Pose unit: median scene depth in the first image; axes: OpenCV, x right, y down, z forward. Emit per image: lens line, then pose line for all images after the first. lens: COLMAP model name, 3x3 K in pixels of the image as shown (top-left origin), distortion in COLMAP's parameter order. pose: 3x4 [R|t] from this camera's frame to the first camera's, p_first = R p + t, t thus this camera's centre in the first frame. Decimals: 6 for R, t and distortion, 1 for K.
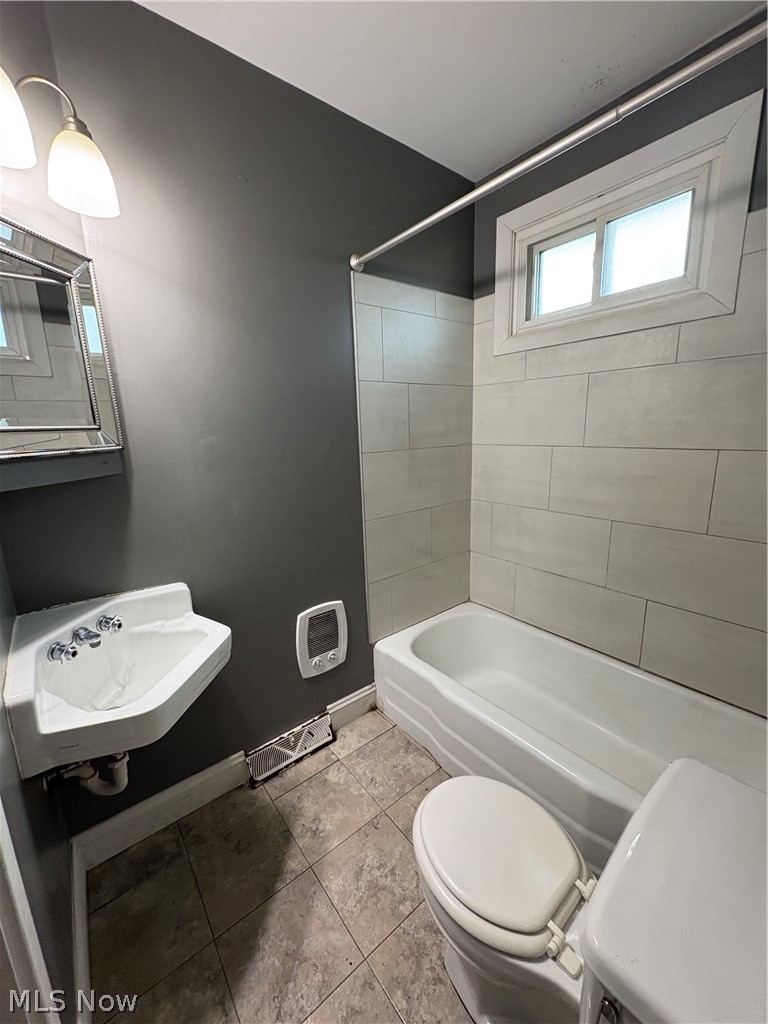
lens RADIAL K [[406.0, 0, 384.6], [0, 406.0, 511.7], [0, 0, 1]] dist [-0.002261, -0.000452]
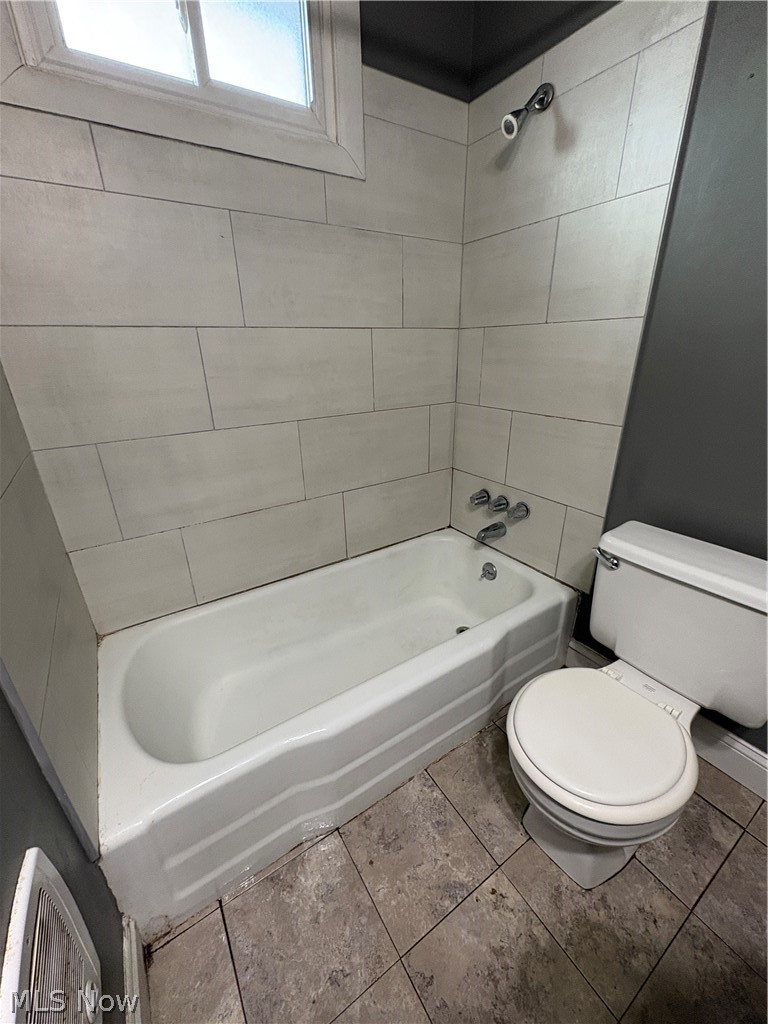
lens RADIAL K [[406.0, 0, 384.2], [0, 406.0, 512.4], [0, 0, 1]] dist [-0.002261, -0.000452]
pose [[0.096896, -0.351200, 0.931273, -0.281623], [0.221434, 0.919832, 0.323845, -0.036259], [-0.970349, 0.174836, 0.166896, 0.718836]]
